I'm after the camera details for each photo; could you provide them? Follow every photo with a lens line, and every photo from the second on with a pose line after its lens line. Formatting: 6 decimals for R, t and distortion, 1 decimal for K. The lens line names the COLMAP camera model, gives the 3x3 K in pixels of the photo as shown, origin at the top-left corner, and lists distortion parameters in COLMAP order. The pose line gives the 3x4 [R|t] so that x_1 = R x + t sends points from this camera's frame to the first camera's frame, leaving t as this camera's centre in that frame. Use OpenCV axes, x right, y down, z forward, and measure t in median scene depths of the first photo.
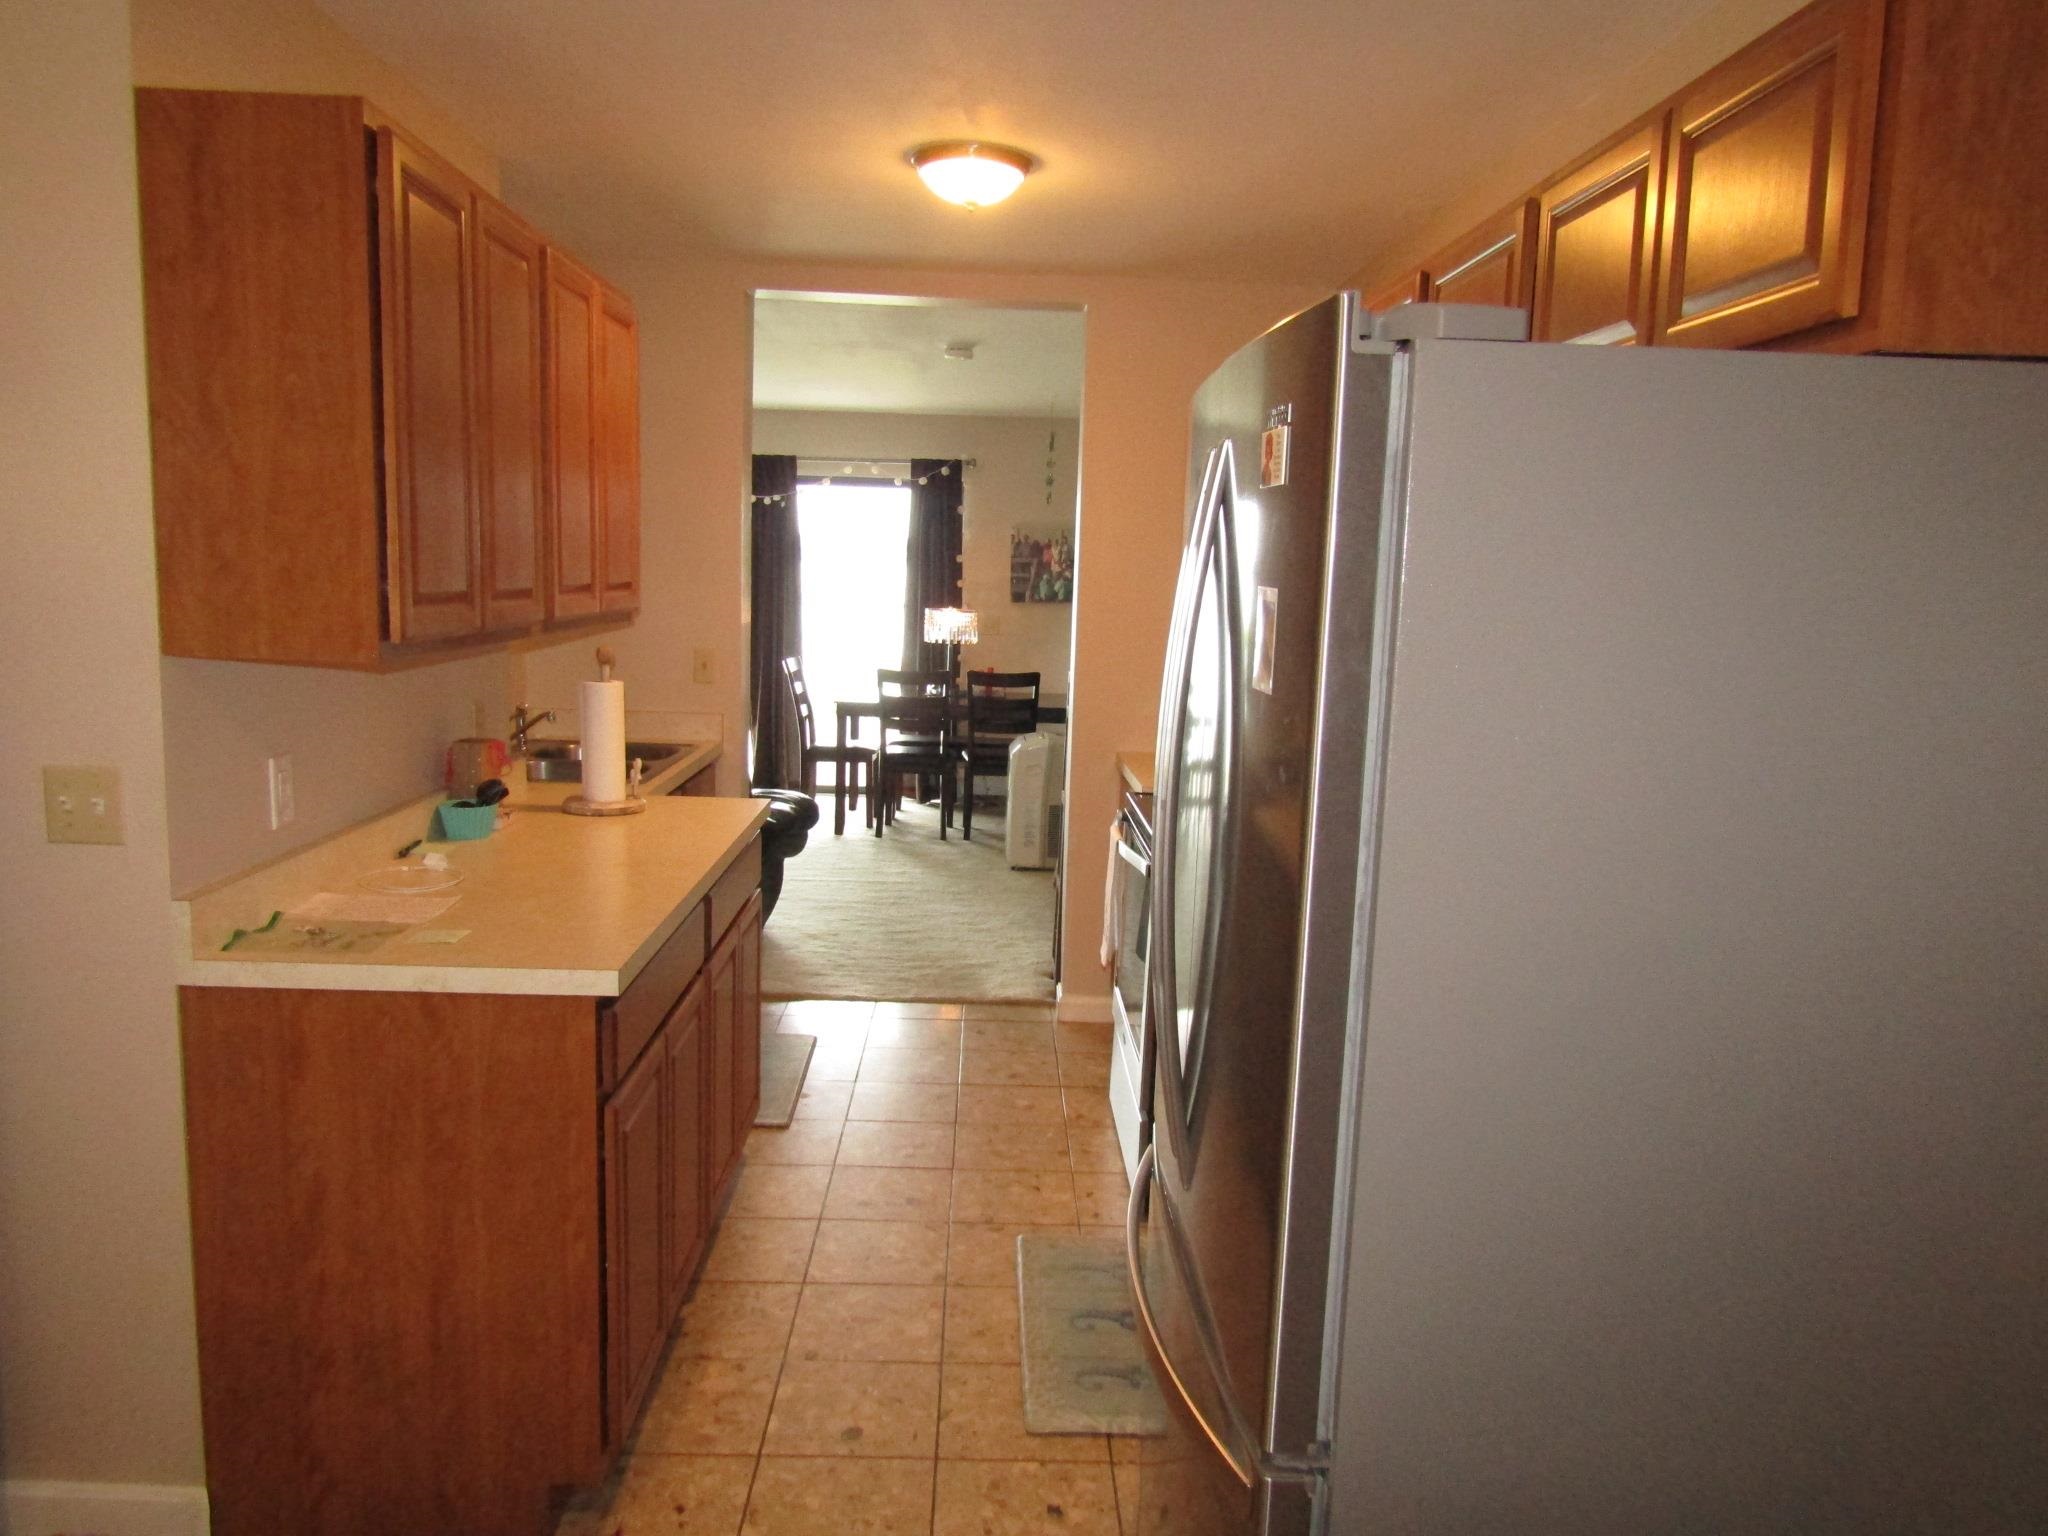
lens RADIAL K [[1444.0, 0, 1024.0], [0, 1444.0, 768.0], [0, 0, 1]] dist [-0.019056, 0.005710]
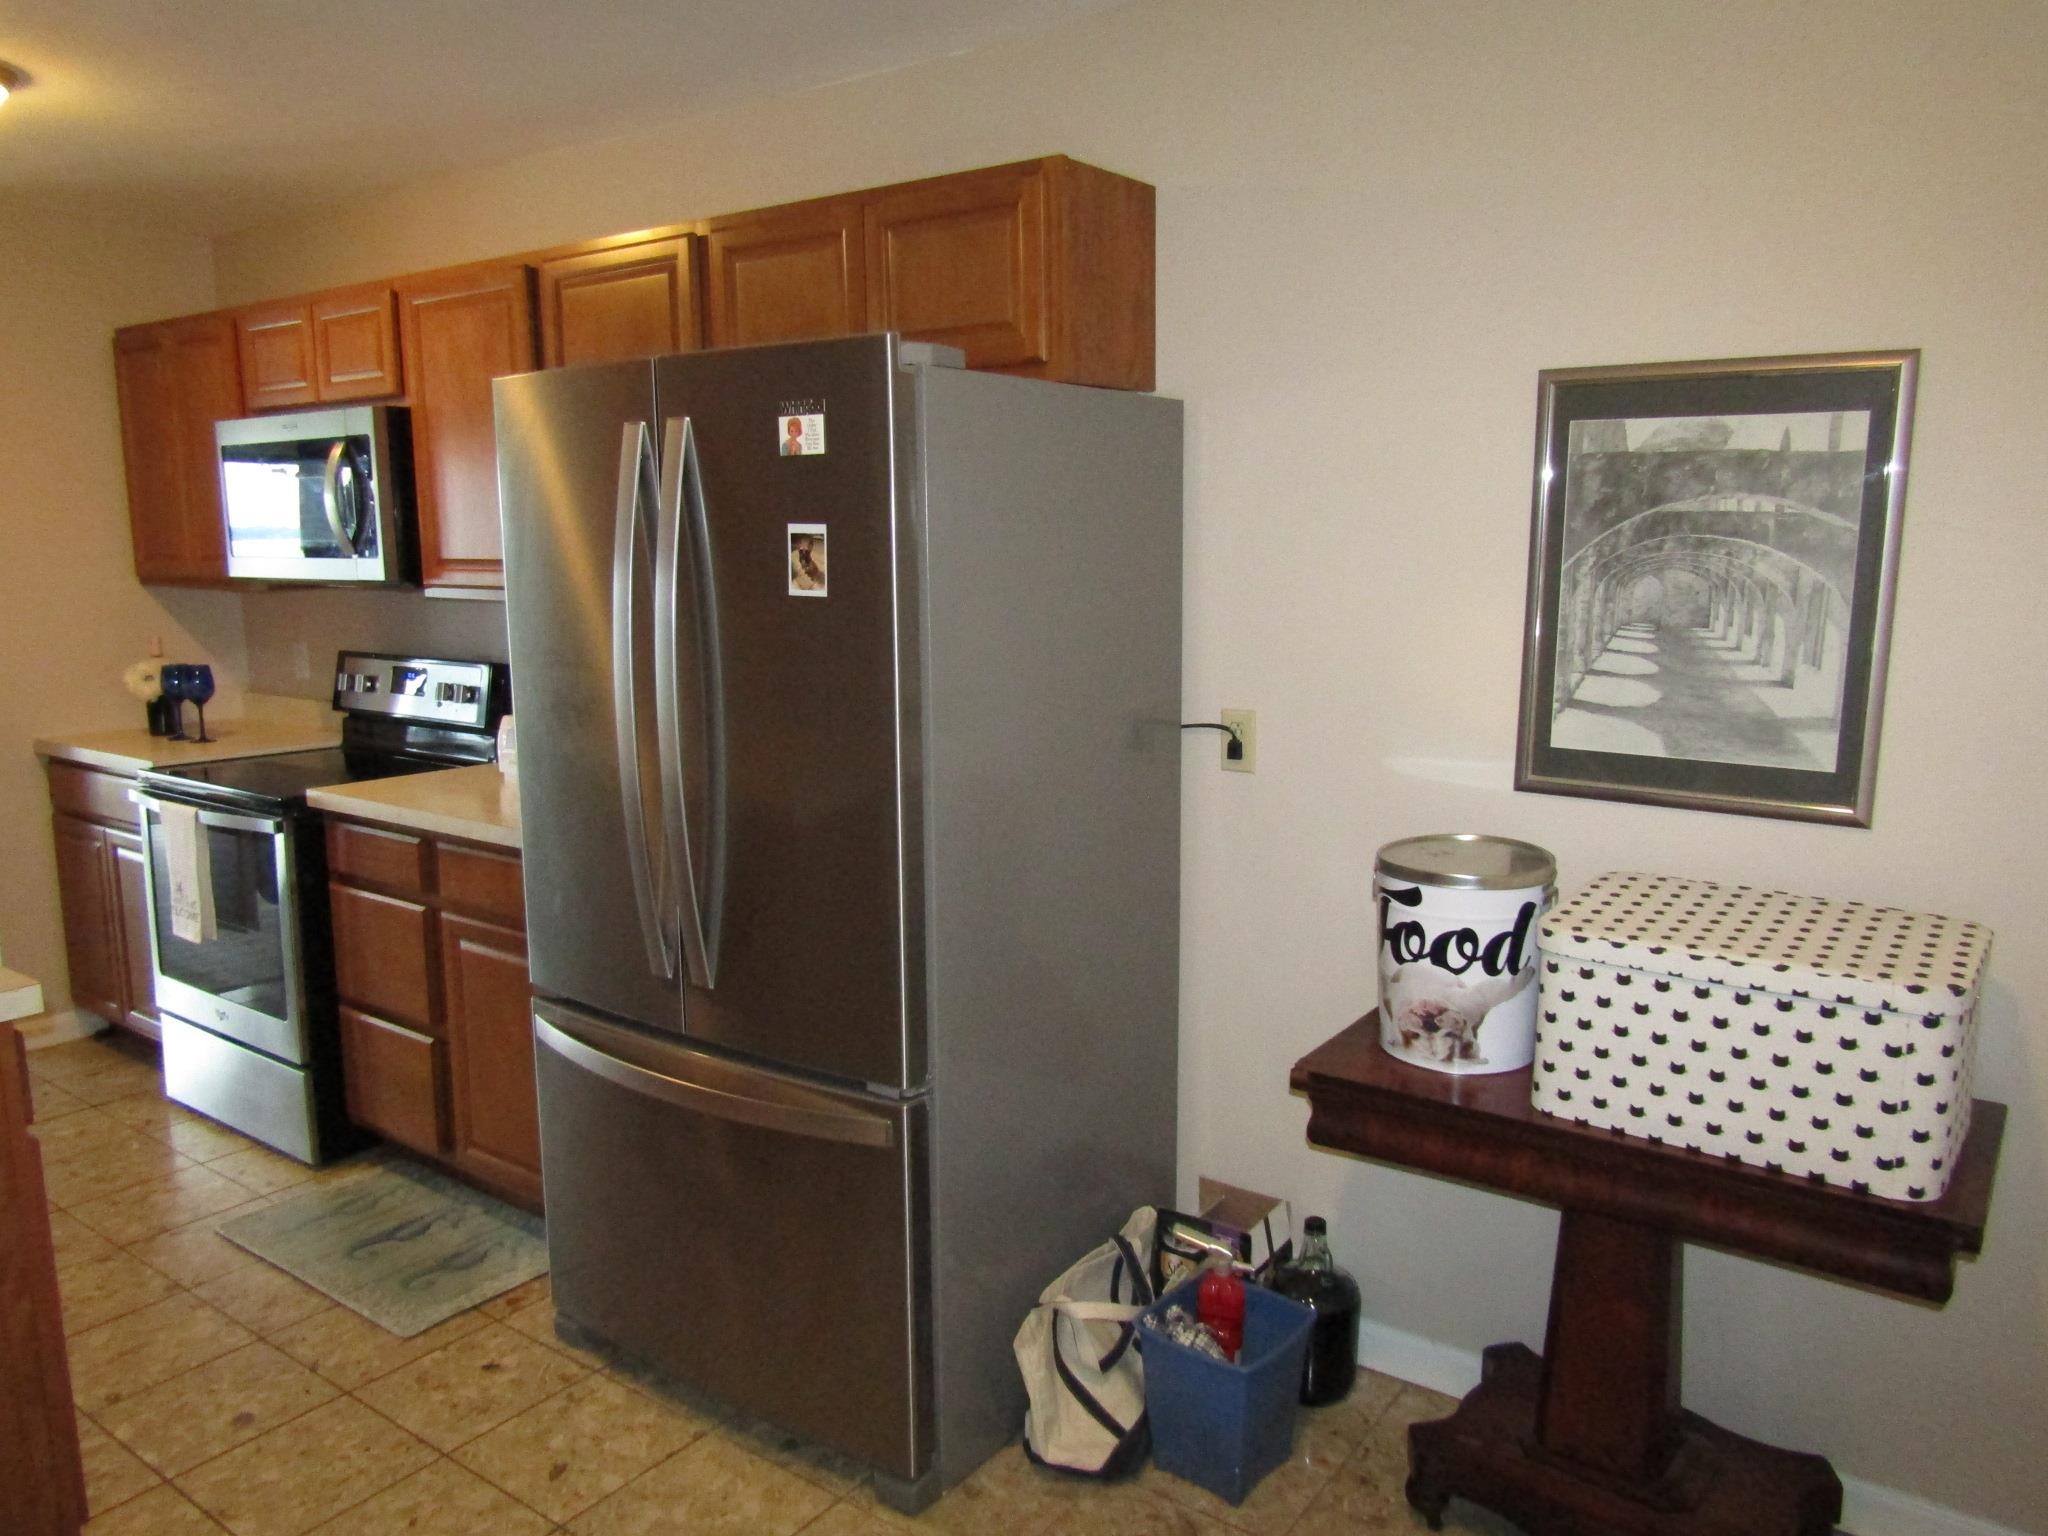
lens RADIAL K [[1444.0, 0, 1024.0], [0, 1444.0, 768.0], [0, 0, 1]] dist [-0.019056, 0.005710]
pose [[0.606378, -0.159090, 0.779099, -0.478032], [0.133247, 0.986257, 0.097684, 0.003700], [-0.783933, 0.044579, 0.619243, -0.033102]]
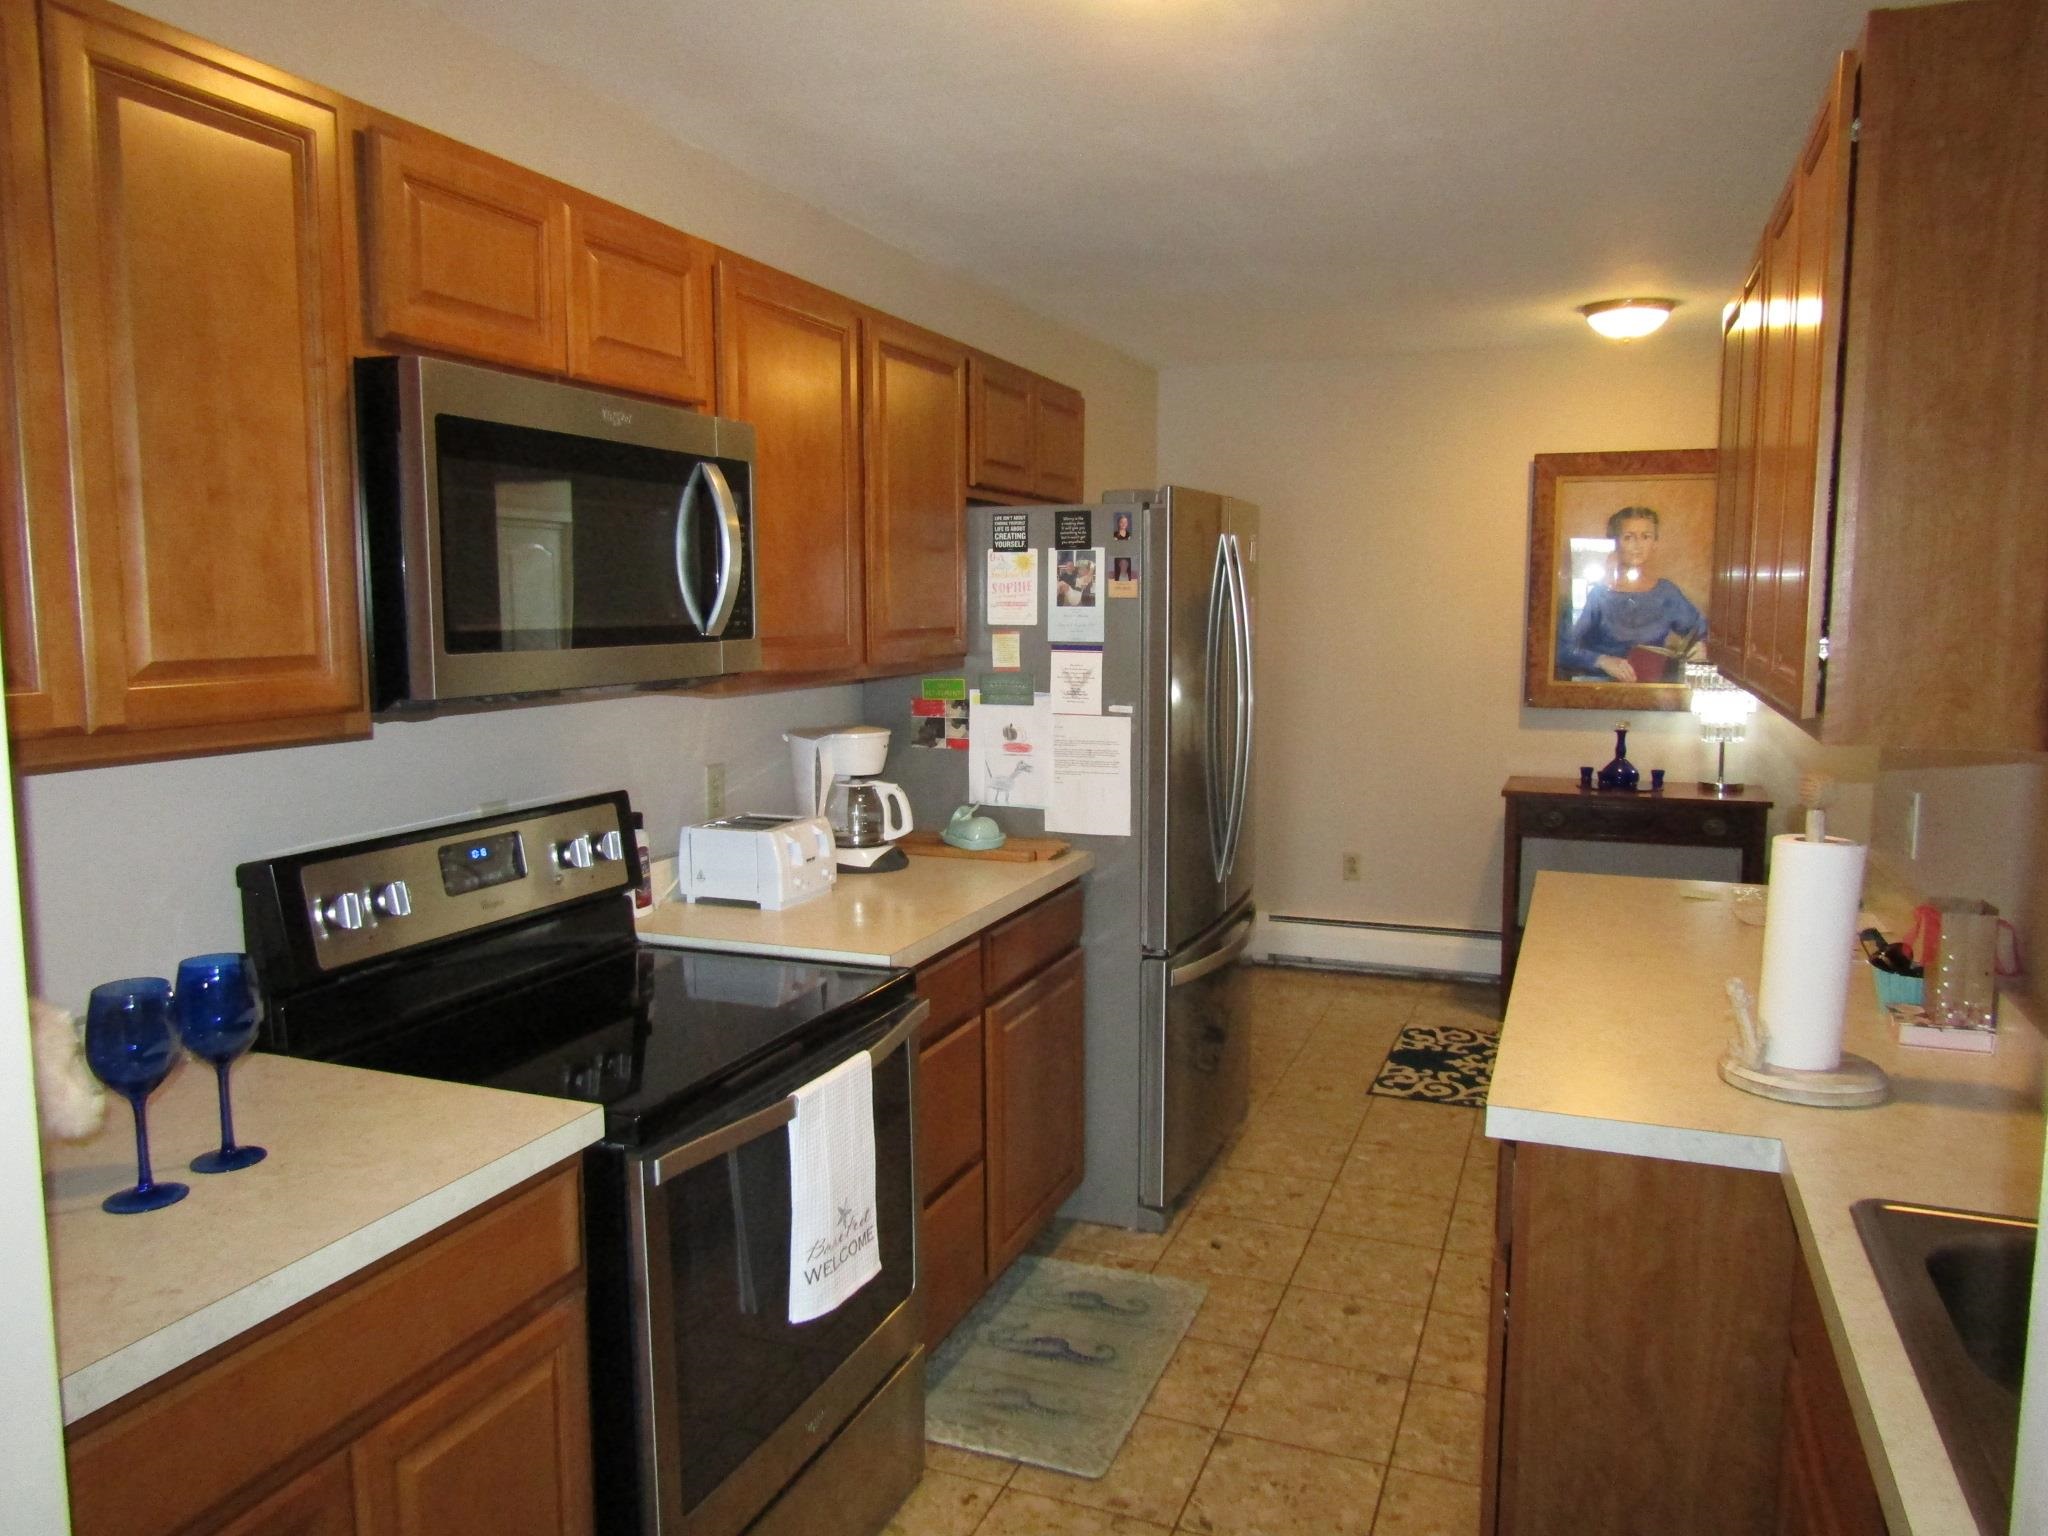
lens RADIAL K [[1444.0, 0, 1024.0], [0, 1444.0, 768.0], [0, 0, 1]] dist [-0.019056, 0.005710]
pose [[-0.917436, -0.076047, 0.390548, -0.302082], [0.029227, 0.966032, 0.256763, -0.295936], [-0.396808, 0.246978, -0.884051, 2.047101]]
